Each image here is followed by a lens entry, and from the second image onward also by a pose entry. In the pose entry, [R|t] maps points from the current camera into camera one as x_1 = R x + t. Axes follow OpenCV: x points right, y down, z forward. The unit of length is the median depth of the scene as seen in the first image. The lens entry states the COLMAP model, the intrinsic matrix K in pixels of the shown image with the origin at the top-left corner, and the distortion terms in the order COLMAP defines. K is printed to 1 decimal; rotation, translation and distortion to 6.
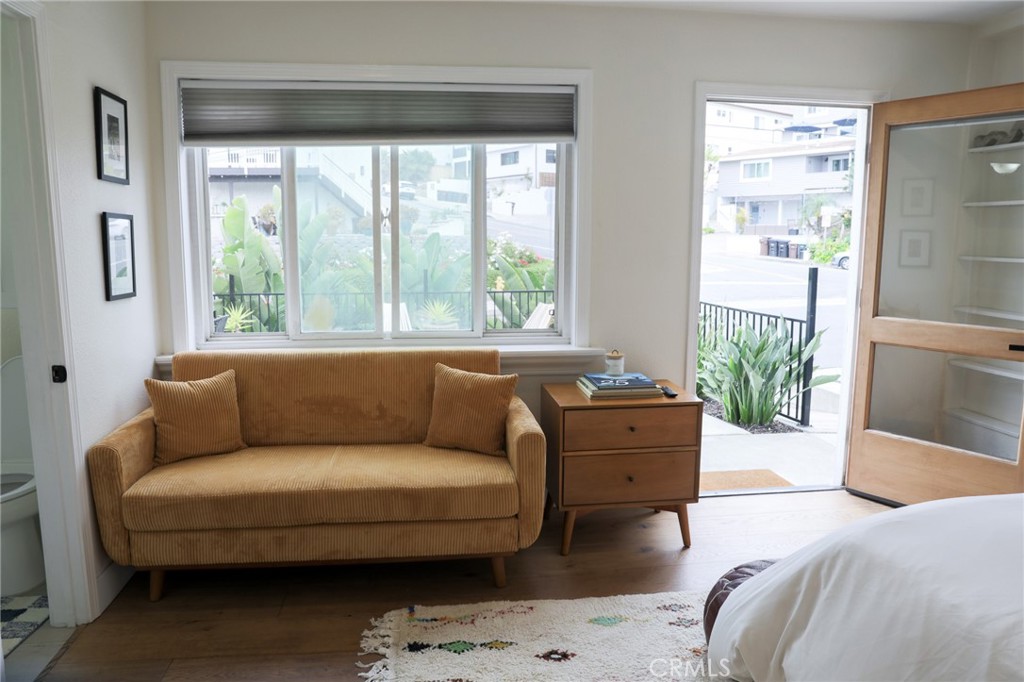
lens RADIAL K [[740.2, 0, 512.0], [0, 740.2, 341.0], [0, 0, 1]] dist [-0.107643, 0.091487]
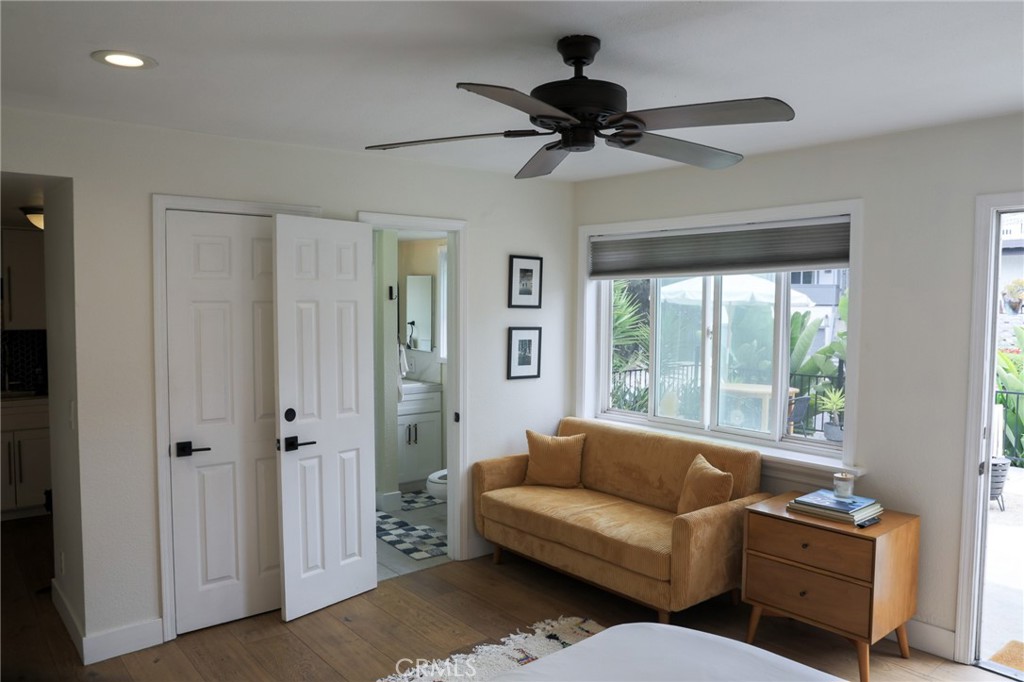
lens RADIAL K [[740.2, 0, 512.0], [0, 740.2, 341.0], [0, 0, 1]] dist [-0.107643, 0.091487]
pose [[0.541500, 0.046777, -0.839399, 0.797757], [-0.127190, 0.991516, -0.026797, -0.089669], [0.831024, 0.121274, 0.542855, 0.058336]]
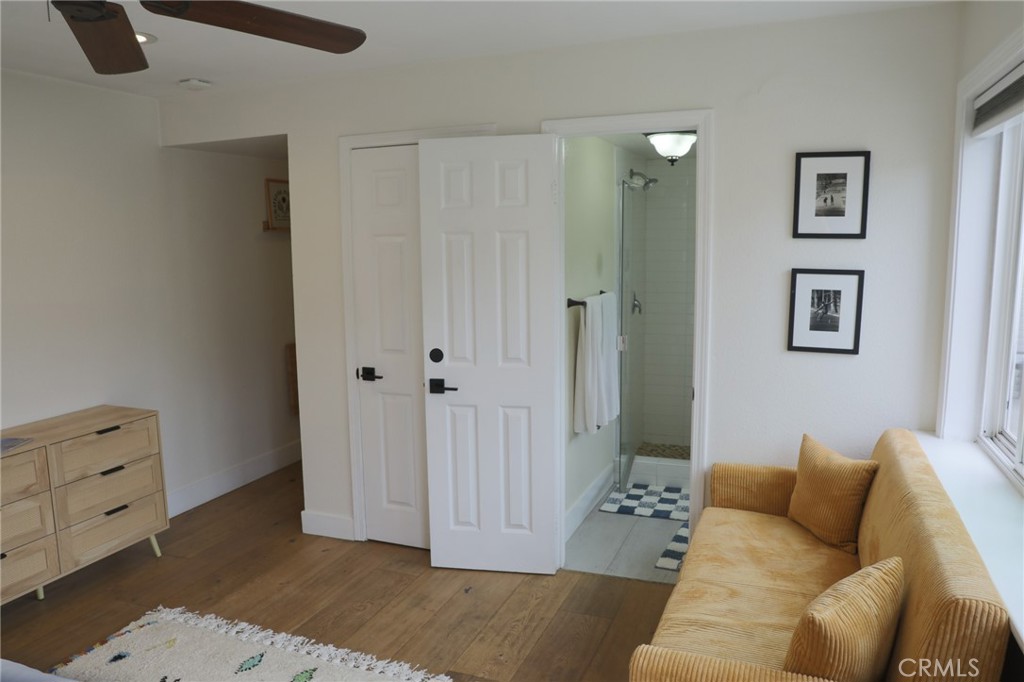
lens RADIAL K [[740.2, 0, 512.0], [0, 740.2, 341.0], [0, 0, 1]] dist [-0.107643, 0.091487]
pose [[-0.483136, 0.127210, -0.866255, 0.524454], [-0.113915, 0.971846, 0.206249, -0.222942], [0.868103, 0.198325, -0.455043, 1.026333]]
